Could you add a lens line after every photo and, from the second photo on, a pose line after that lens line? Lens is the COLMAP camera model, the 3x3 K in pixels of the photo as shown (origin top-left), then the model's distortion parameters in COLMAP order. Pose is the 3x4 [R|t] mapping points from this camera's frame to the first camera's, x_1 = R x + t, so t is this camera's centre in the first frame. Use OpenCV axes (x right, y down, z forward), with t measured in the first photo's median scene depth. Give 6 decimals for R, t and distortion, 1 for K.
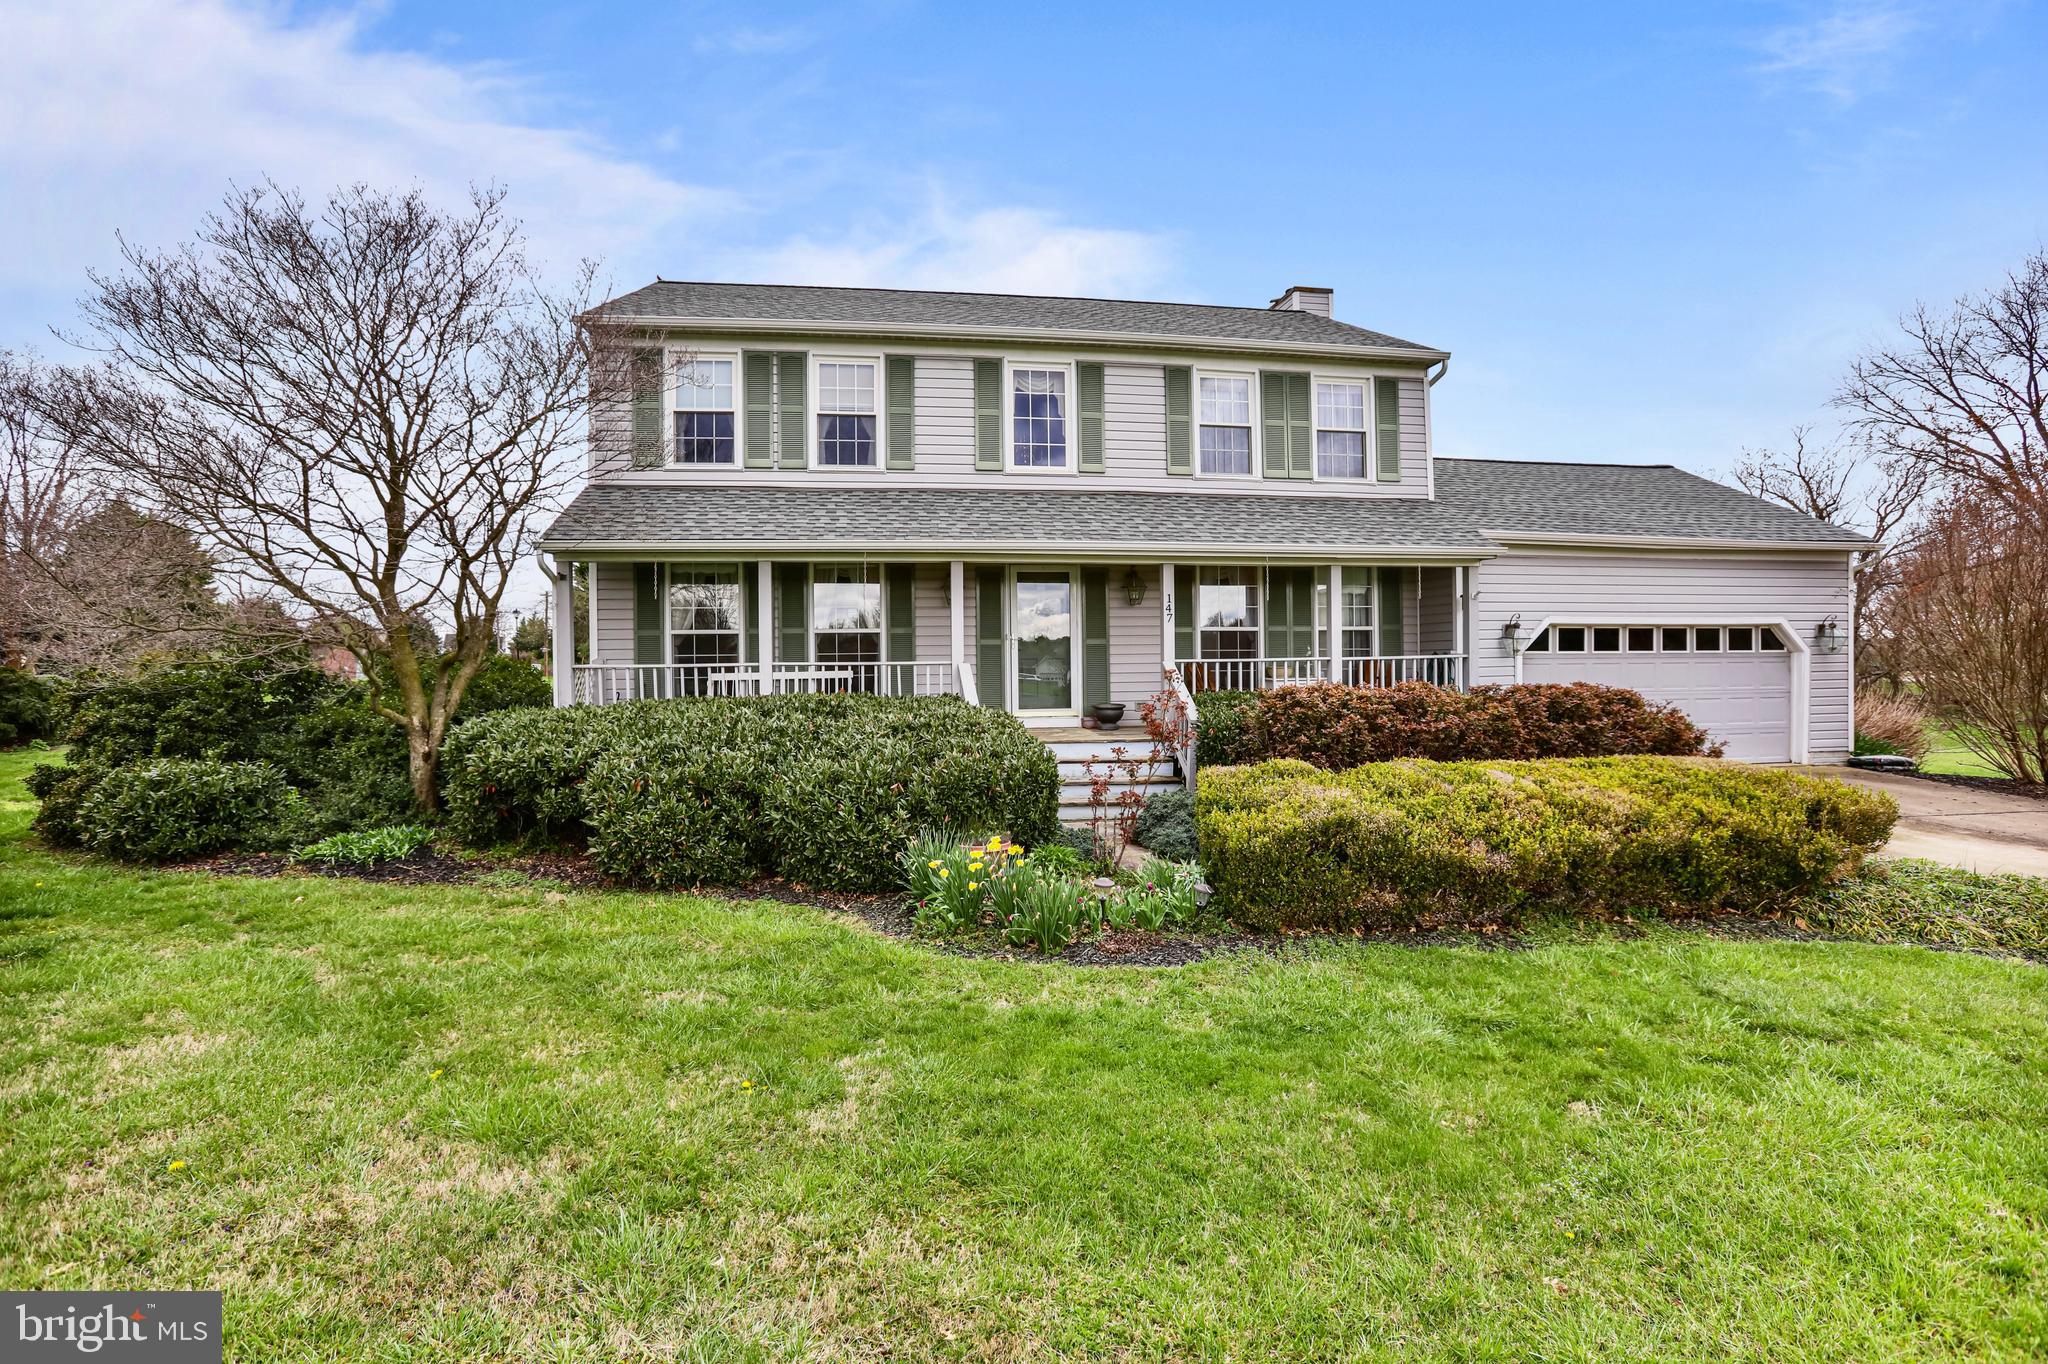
lens RADIAL K [[1065.0, 0, 1020.8], [0, 1065.0, 649.1], [0, 0, 1]] dist [-0.040651, 0.000219]
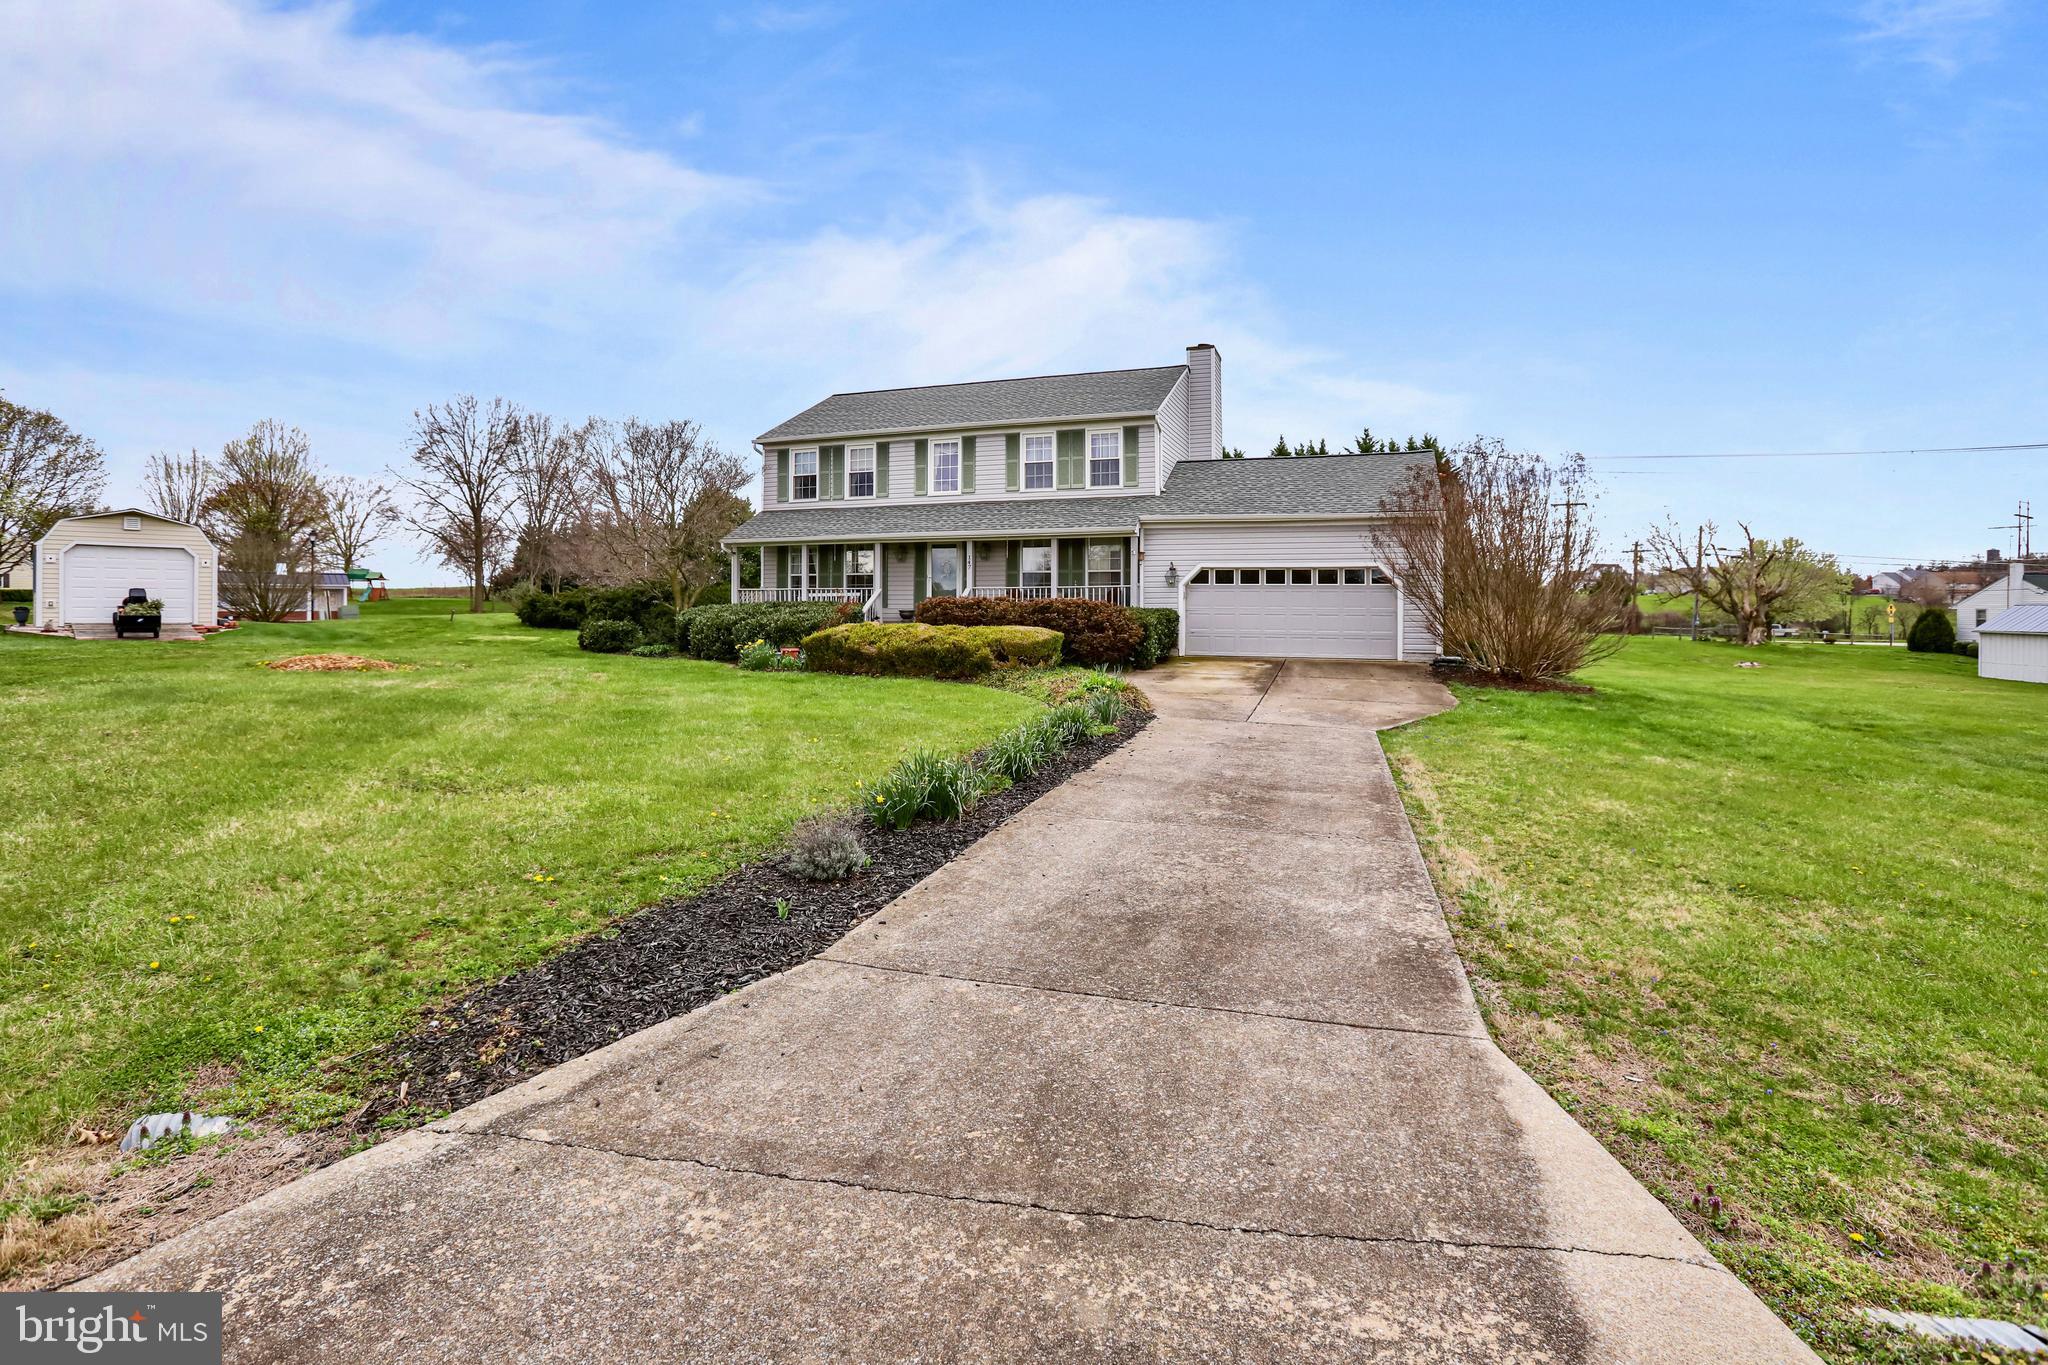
lens RADIAL K [[1065.0, 0, 1020.8], [0, 1065.0, 649.6], [0, 0, 1]] dist [-0.040651, 0.000219]
pose [[0.852153, 0.029390, -0.522467, 1.228062], [-0.008487, 0.999066, 0.042357, 0.041323], [0.523224, -0.031661, 0.851607, -0.659204]]
